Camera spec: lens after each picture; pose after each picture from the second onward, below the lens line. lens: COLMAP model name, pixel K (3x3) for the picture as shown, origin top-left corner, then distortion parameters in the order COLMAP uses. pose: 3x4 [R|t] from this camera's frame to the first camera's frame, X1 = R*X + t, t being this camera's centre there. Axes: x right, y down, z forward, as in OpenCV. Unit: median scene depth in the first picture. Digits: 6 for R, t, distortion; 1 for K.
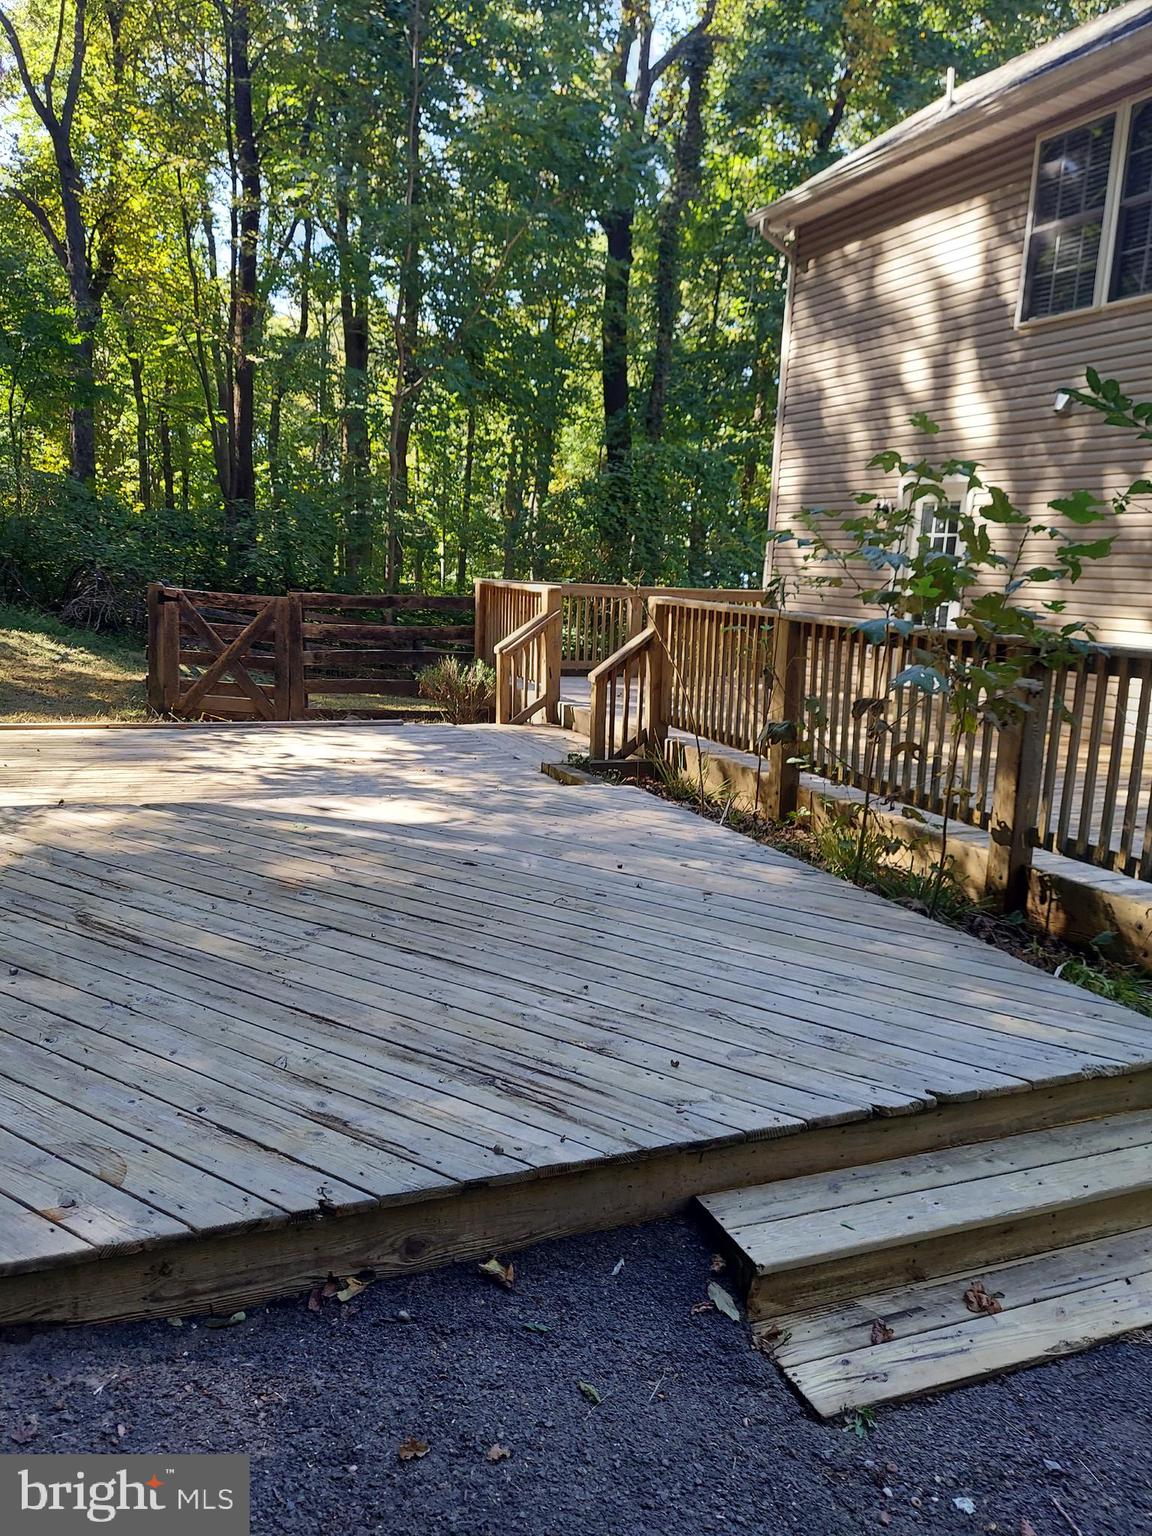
lens RADIAL K [[1111.7, 0, 584.9], [0, 1111.7, 780.6], [0, 0, 1]] dist [0.091407, -0.102321]
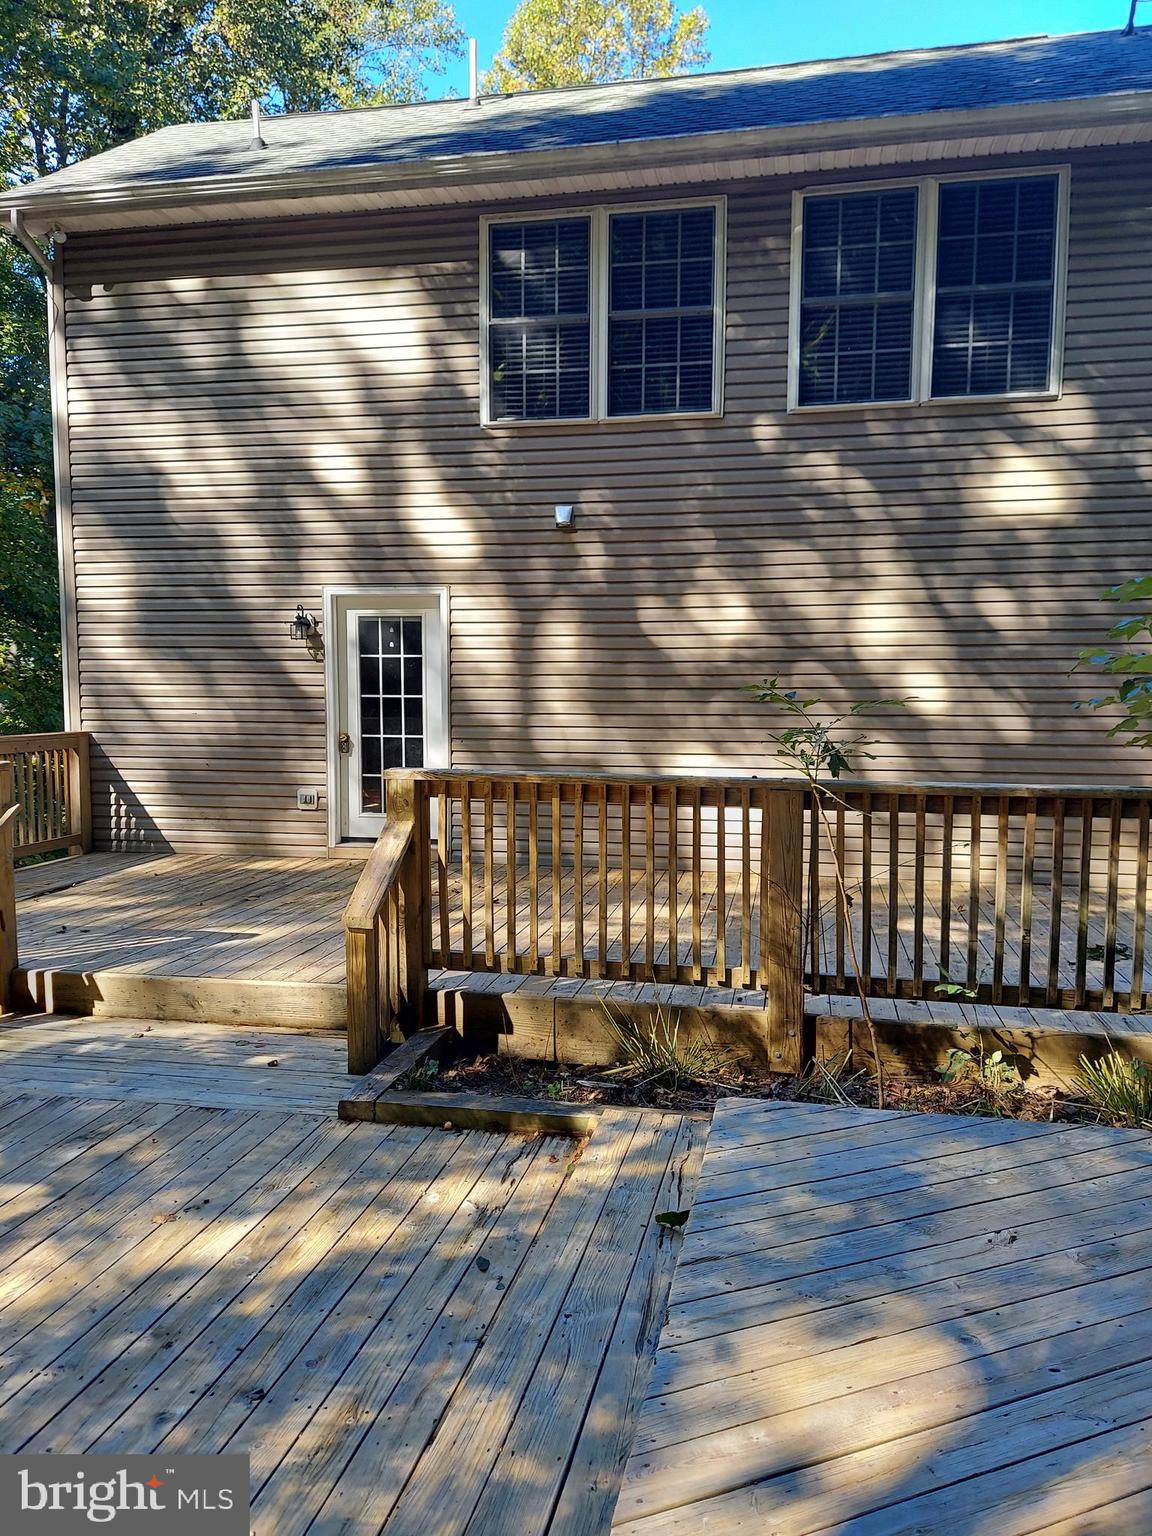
lens RADIAL K [[1114.3, 0, 584.1], [0, 1114.3, 770.7], [0, 0, 1]] dist [0.089897, -0.094612]
pose [[0.571549, -0.106398, 0.813641, -0.325991], [0.182405, 0.983223, 0.000441, -0.125689], [-0.800037, 0.148160, 0.581368, 0.482536]]
